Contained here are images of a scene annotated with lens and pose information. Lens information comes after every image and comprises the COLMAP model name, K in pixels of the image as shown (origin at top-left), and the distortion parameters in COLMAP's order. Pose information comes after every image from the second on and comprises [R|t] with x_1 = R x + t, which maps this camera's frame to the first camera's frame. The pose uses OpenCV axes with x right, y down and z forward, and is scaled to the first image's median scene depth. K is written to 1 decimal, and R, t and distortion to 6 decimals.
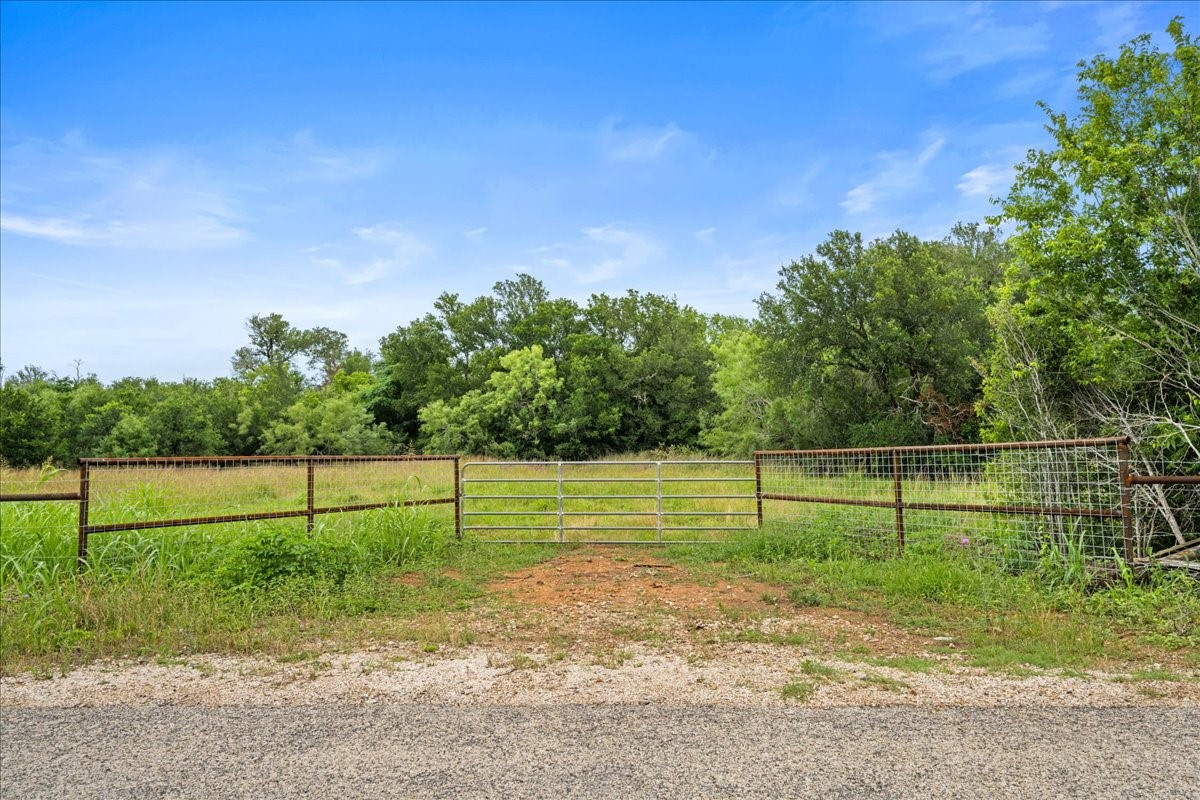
lens RADIAL K [[812.2, 0, 600.0], [0, 812.2, 400.0], [0, 0, 1]] dist [-0.000715, 0.001803]
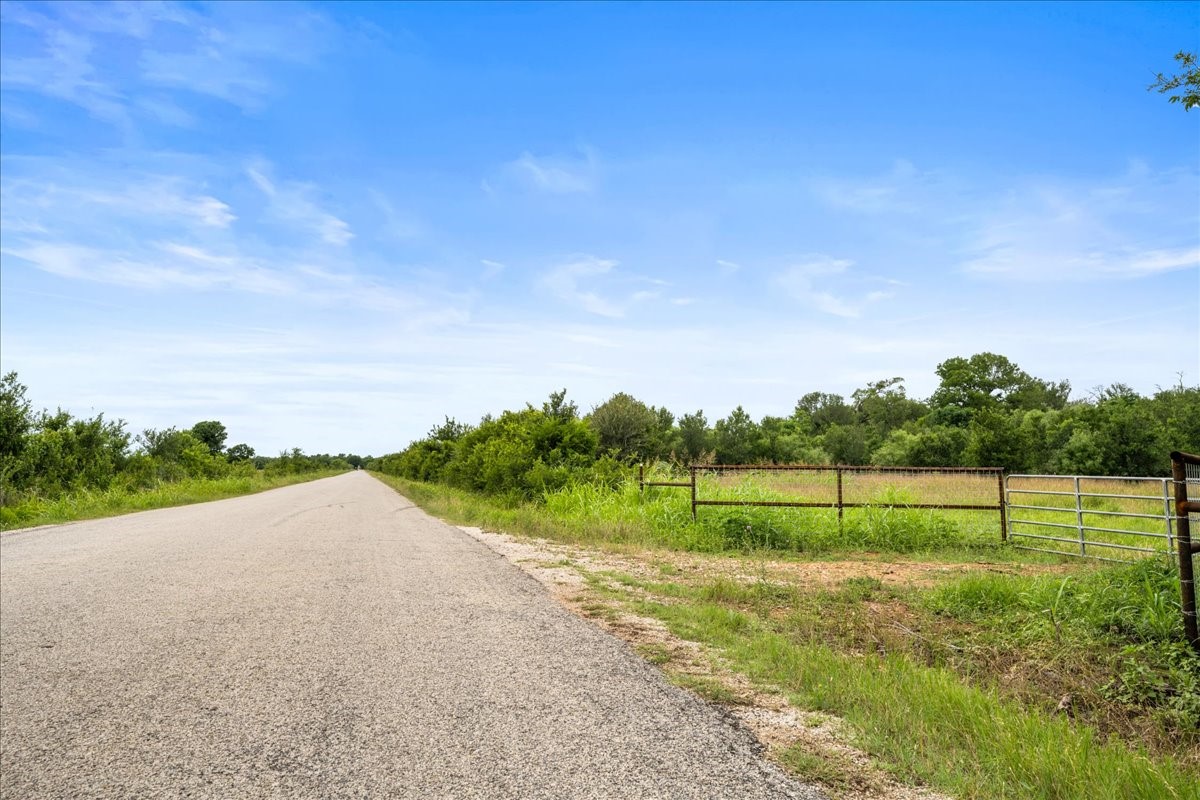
lens RADIAL K [[812.2, 0, 600.0], [0, 812.2, 400.0], [0, 0, 1]] dist [-0.000715, 0.001803]
pose [[0.300553, -0.064135, -0.951606, 0.715634], [0.050216, 0.997417, -0.051362, 0.002952], [0.952442, -0.032349, 0.302997, 0.122107]]
